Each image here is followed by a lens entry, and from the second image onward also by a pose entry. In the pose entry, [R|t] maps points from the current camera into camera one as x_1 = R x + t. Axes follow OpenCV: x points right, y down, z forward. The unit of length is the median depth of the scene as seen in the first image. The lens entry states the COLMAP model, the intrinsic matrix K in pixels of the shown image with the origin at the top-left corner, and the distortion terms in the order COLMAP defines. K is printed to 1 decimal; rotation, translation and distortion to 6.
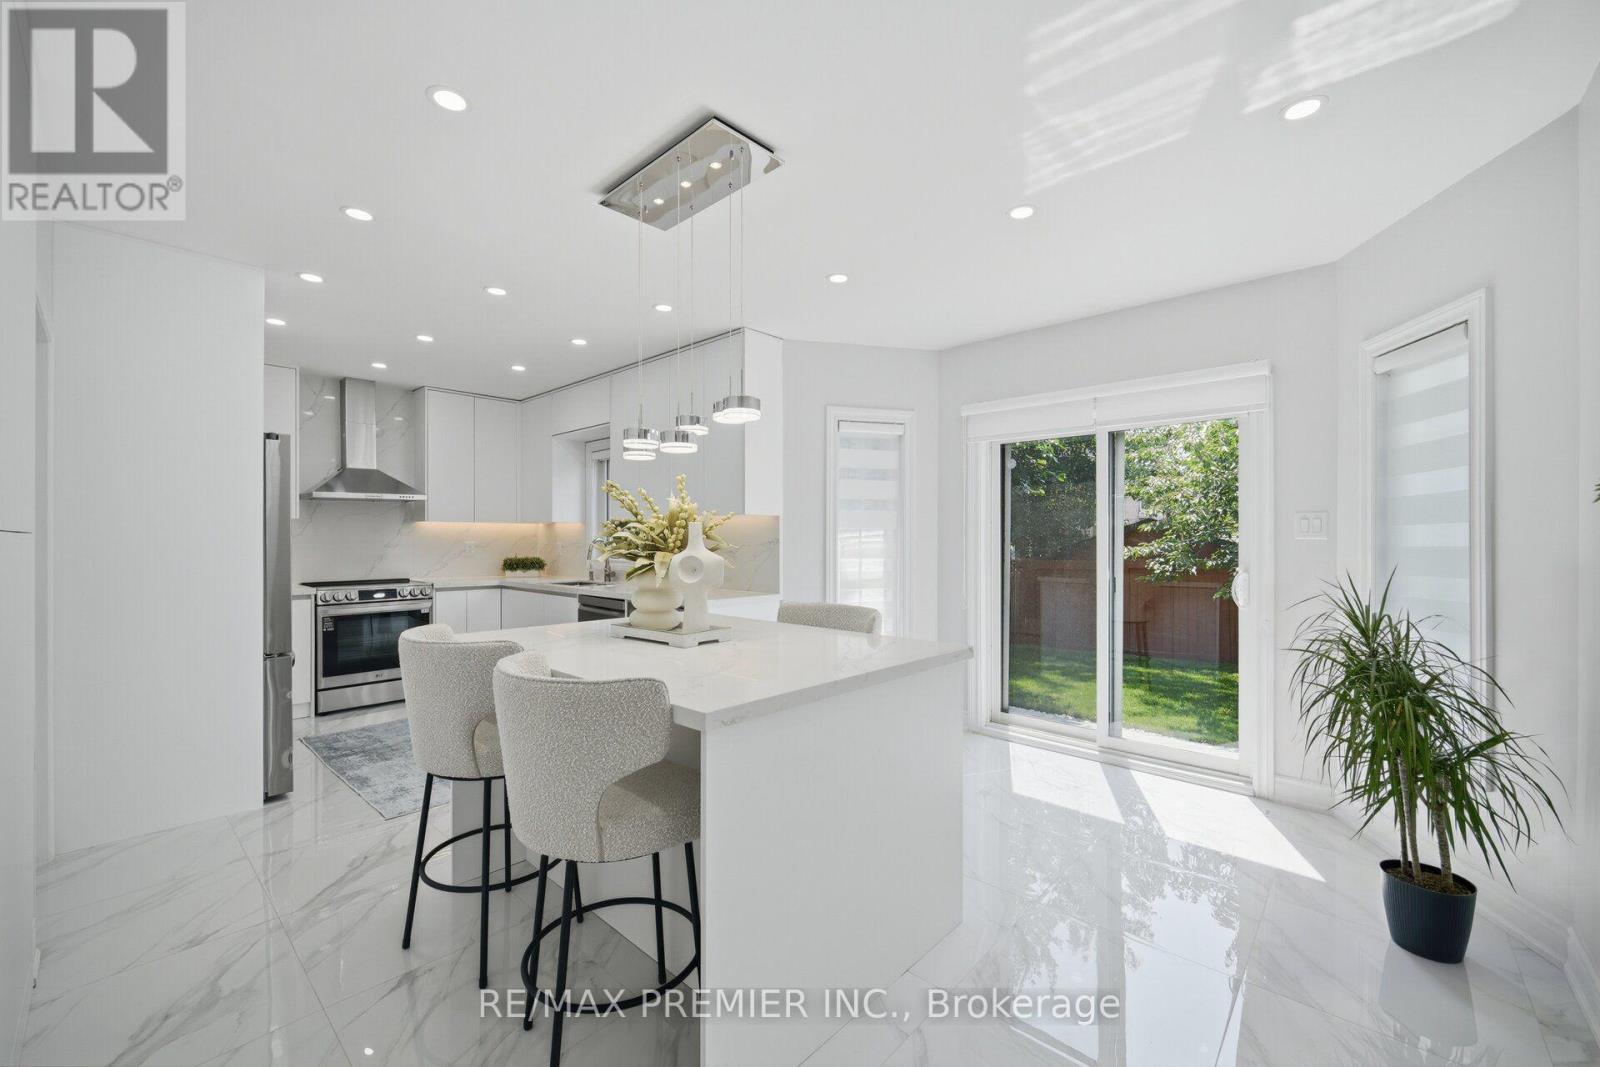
lens RADIAL K [[648.5, 0, 797.8], [0, 648.5, 544.0], [0, 0, 1]] dist [-0.001249, -0.001040]
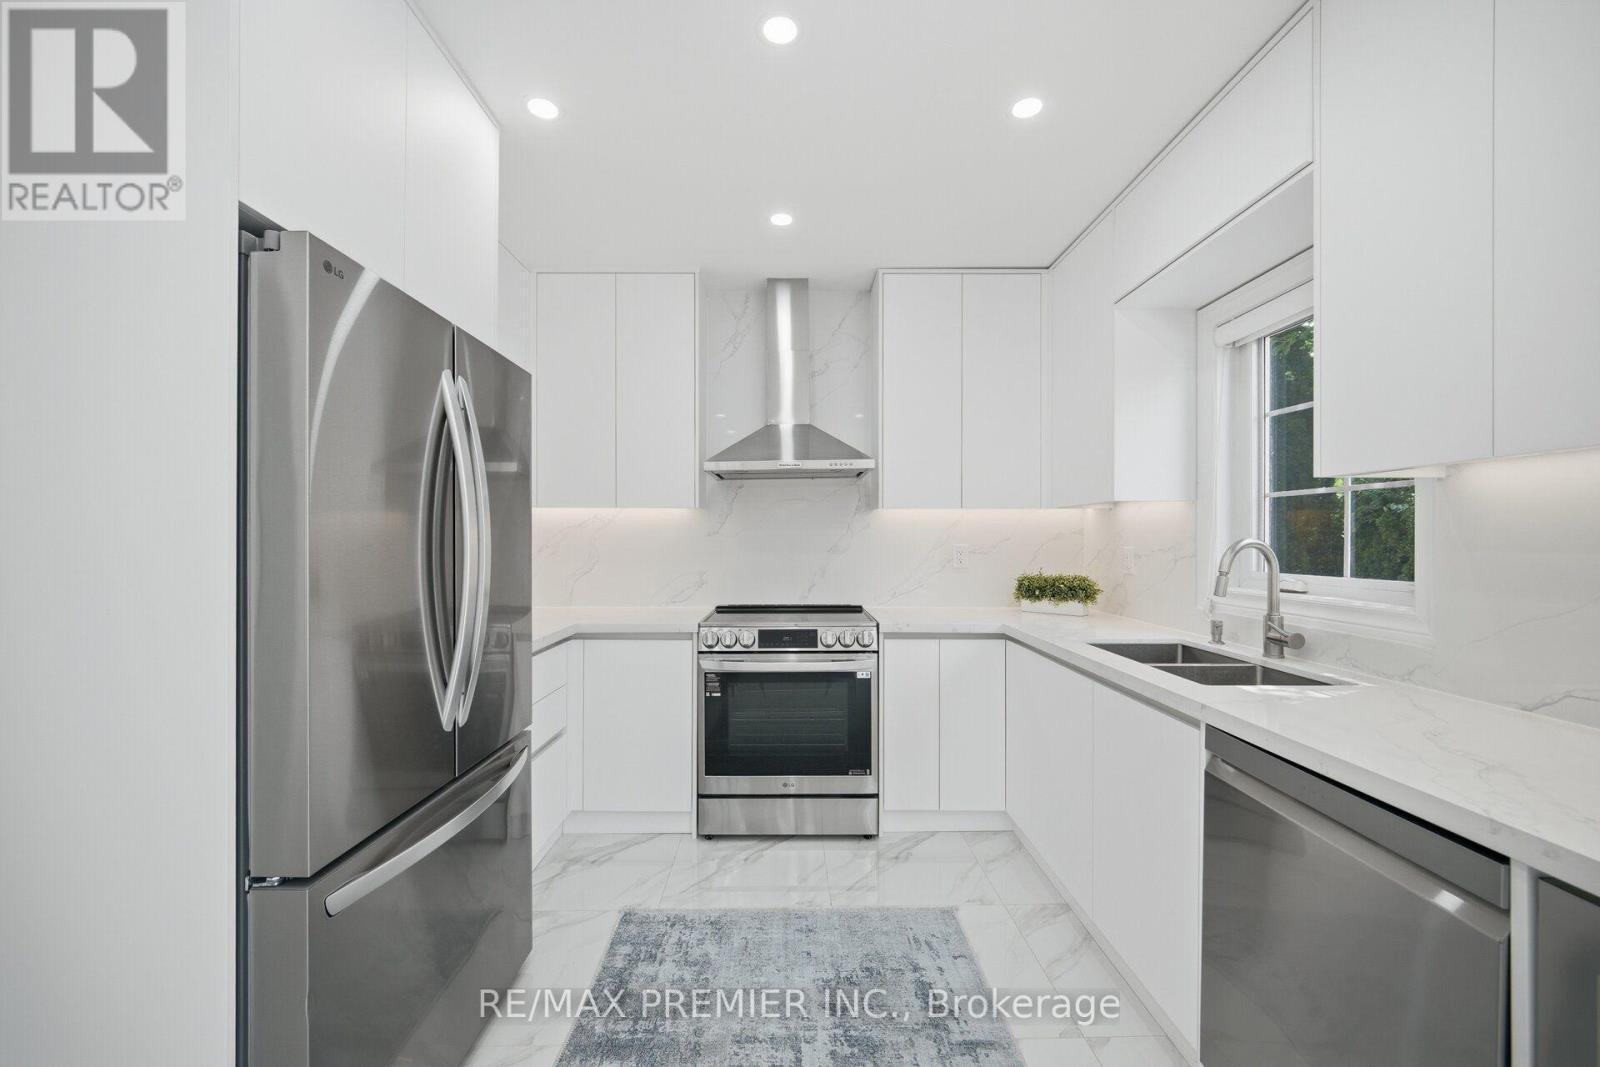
lens RADIAL K [[648.5, 0, 790.4], [0, 648.5, 538.9], [0, 0, 1]] dist [-0.001249, -0.001040]
pose [[0.681402, 0.000270, -0.731910, -0.226340], [-0.004946, 0.999979, -0.004236, -0.005593], [0.731893, 0.006507, 0.681389, 0.590537]]
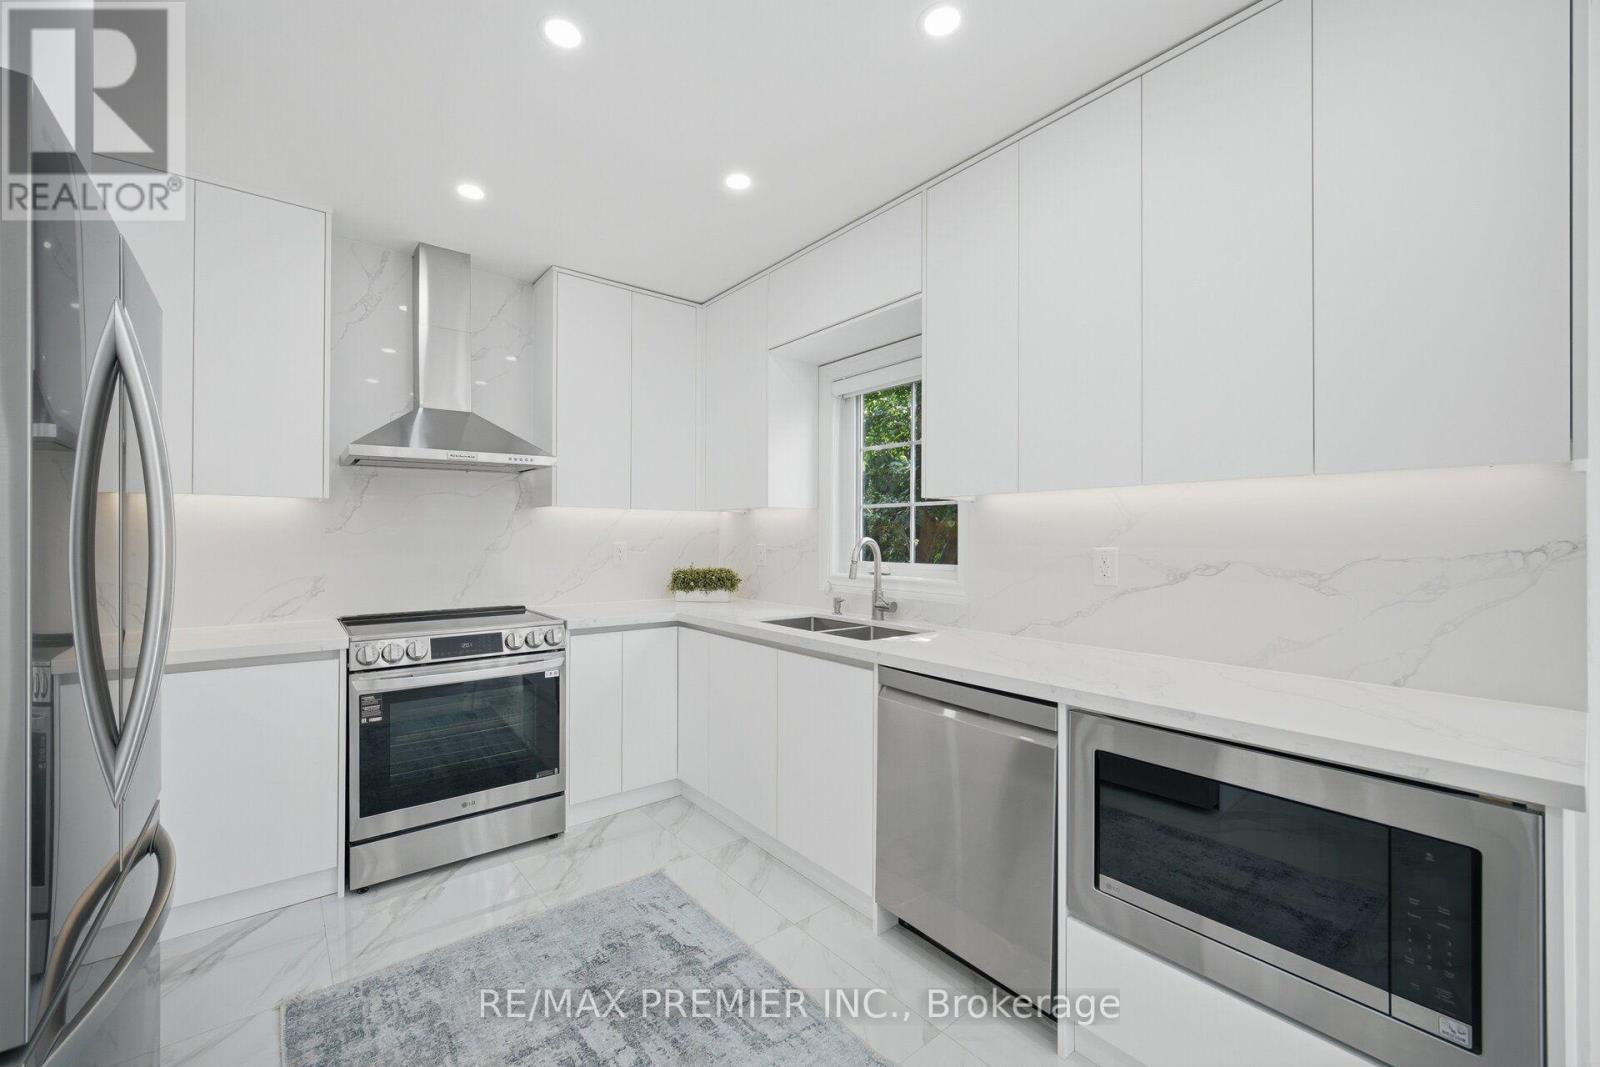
lens RADIAL K [[648.5, 0, 791.9], [0, 648.5, 533.1], [0, 0, 1]] dist [-0.001249, -0.001040]
pose [[0.988702, 0.001326, -0.149892, -0.301466], [-0.003319, 0.999909, -0.013047, -0.004888], [0.149861, 0.013397, 0.988616, 0.504045]]
